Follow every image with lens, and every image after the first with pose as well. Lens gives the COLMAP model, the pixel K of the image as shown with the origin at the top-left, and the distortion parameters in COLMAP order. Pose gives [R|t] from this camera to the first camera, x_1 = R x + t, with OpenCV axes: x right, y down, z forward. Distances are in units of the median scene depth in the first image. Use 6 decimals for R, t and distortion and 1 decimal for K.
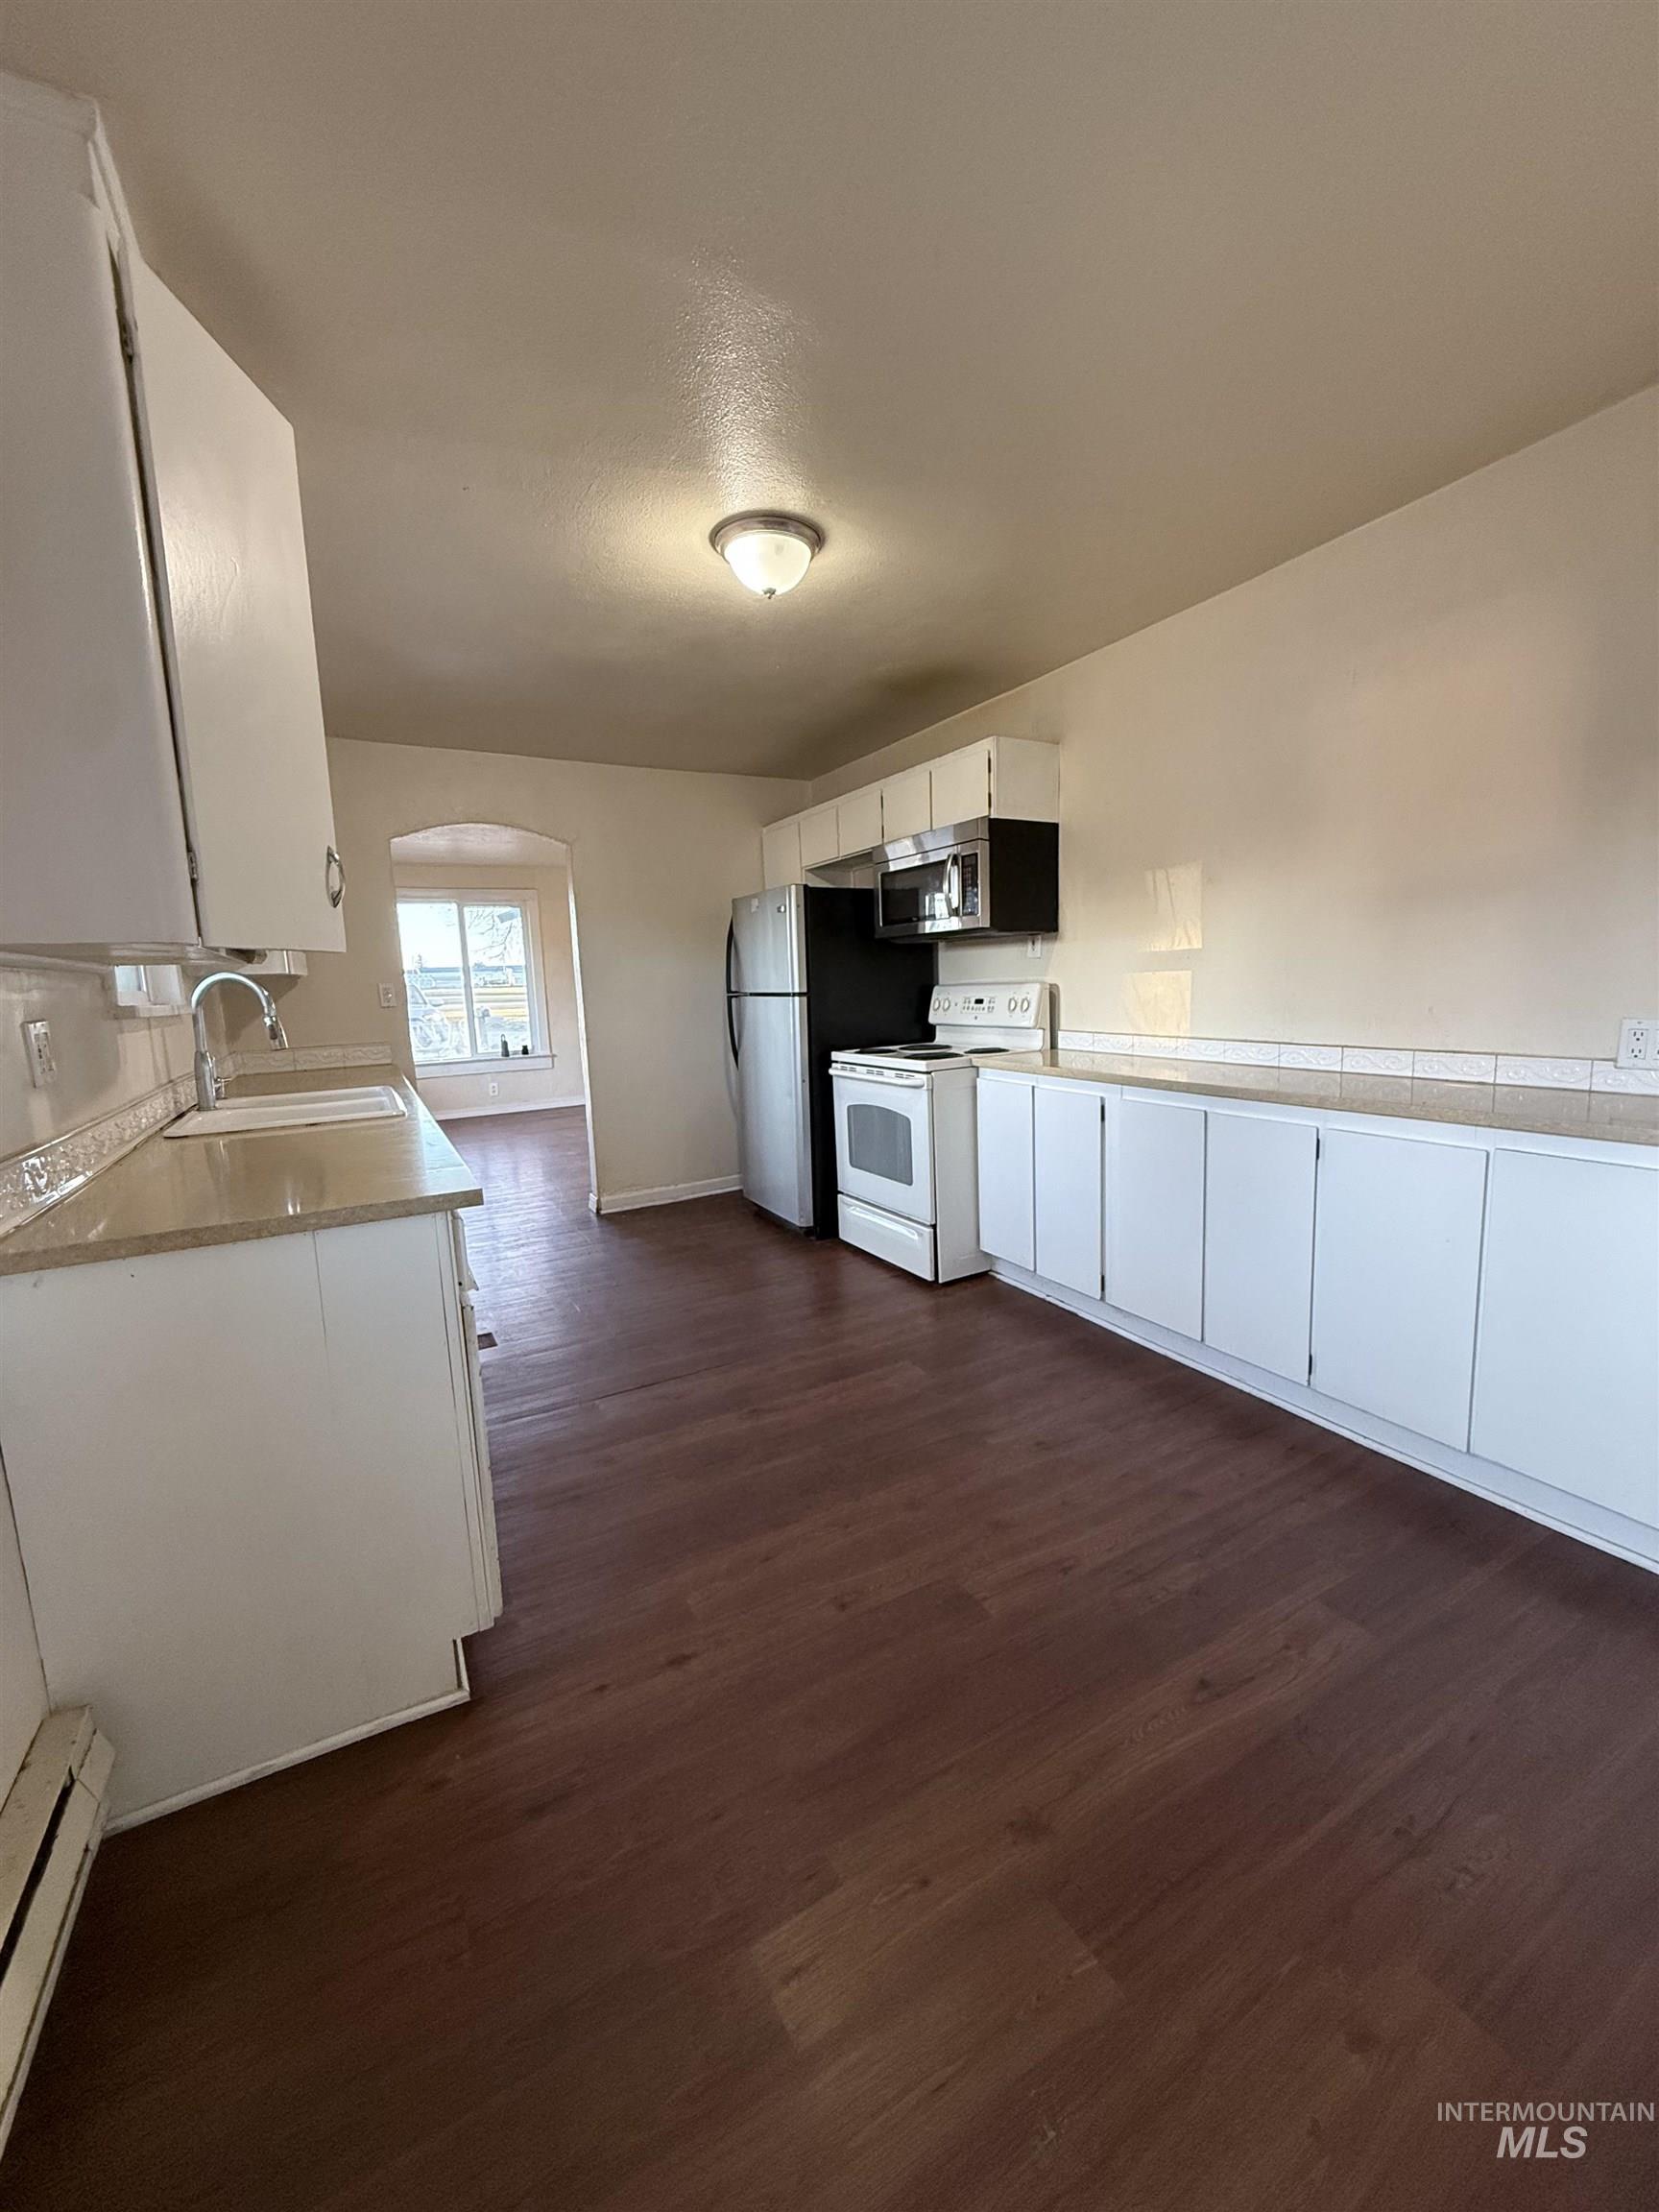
lens RADIAL K [[884.4, 0, 833.6], [0, 884.4, 1104.1], [0, 0, 1]] dist [-0.002090, 0.000121]
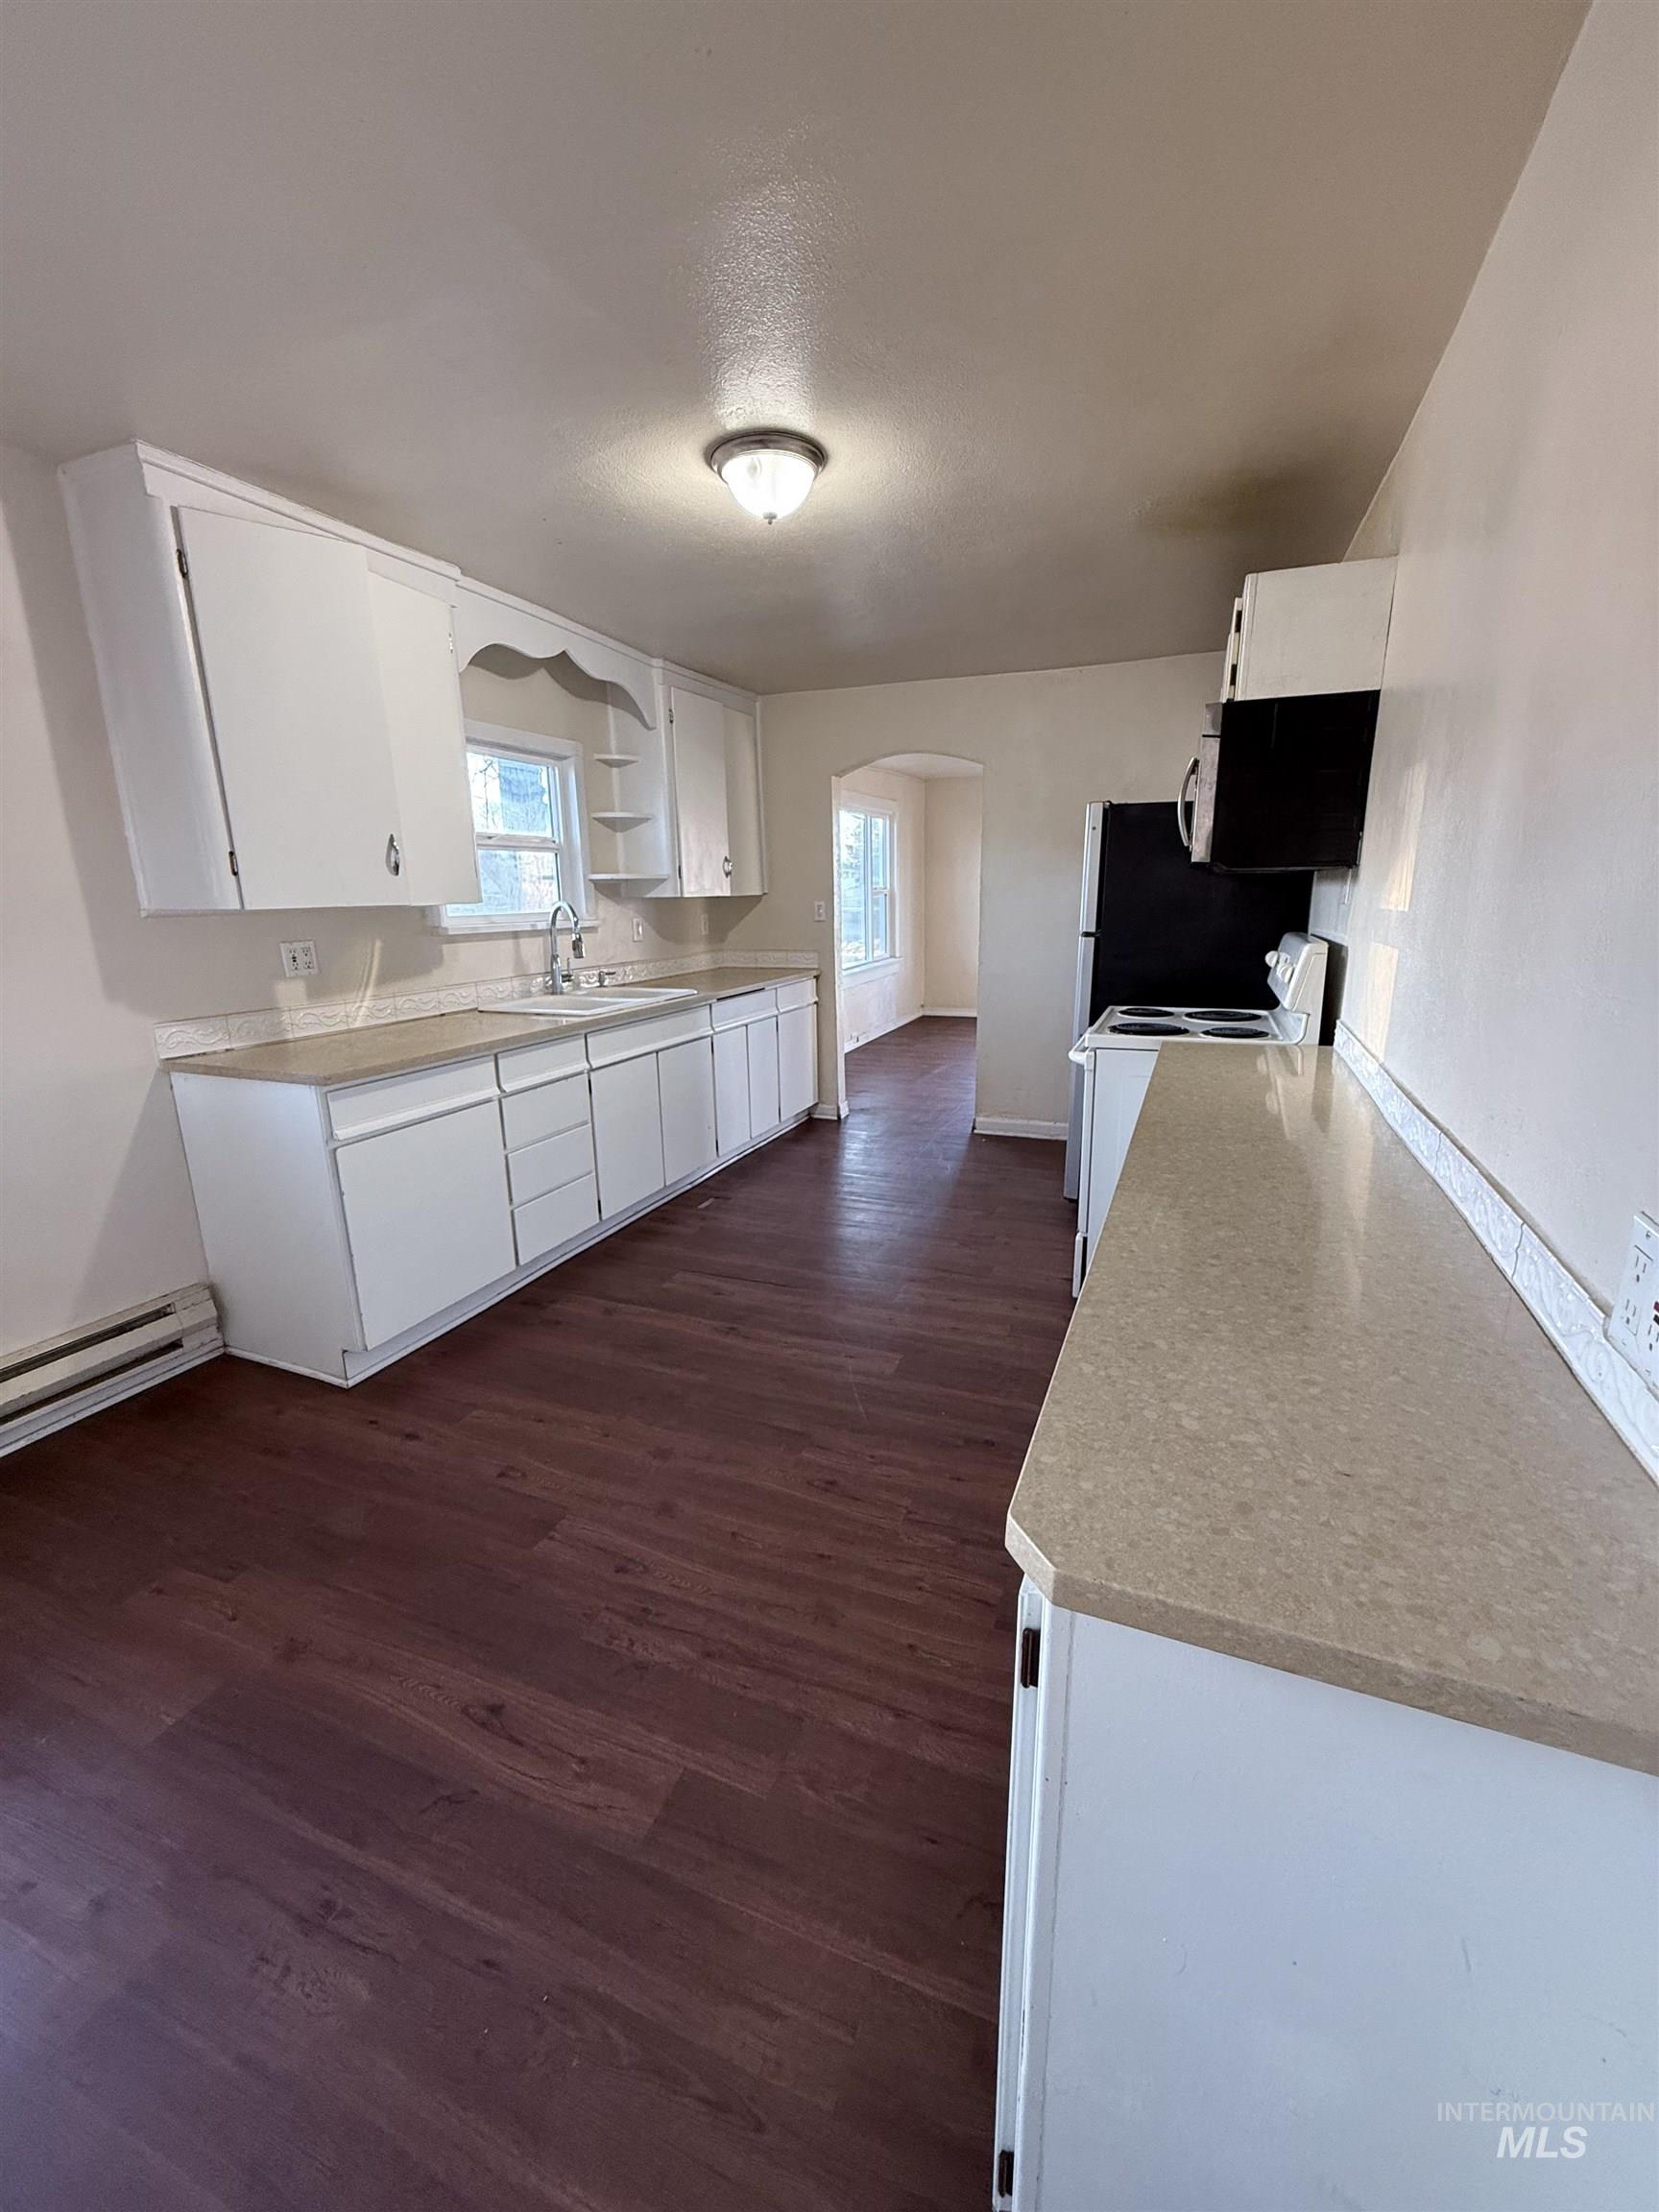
lens RADIAL K [[884.4, 0, 833.5], [0, 884.4, 1104.7], [0, 0, 1]] dist [-0.002090, 0.000121]
pose [[0.626972, 0.211454, -0.749796, 1.050831], [-0.120833, 0.977206, 0.174548, -0.180064], [0.769614, -0.018837, 0.638231, 0.570772]]
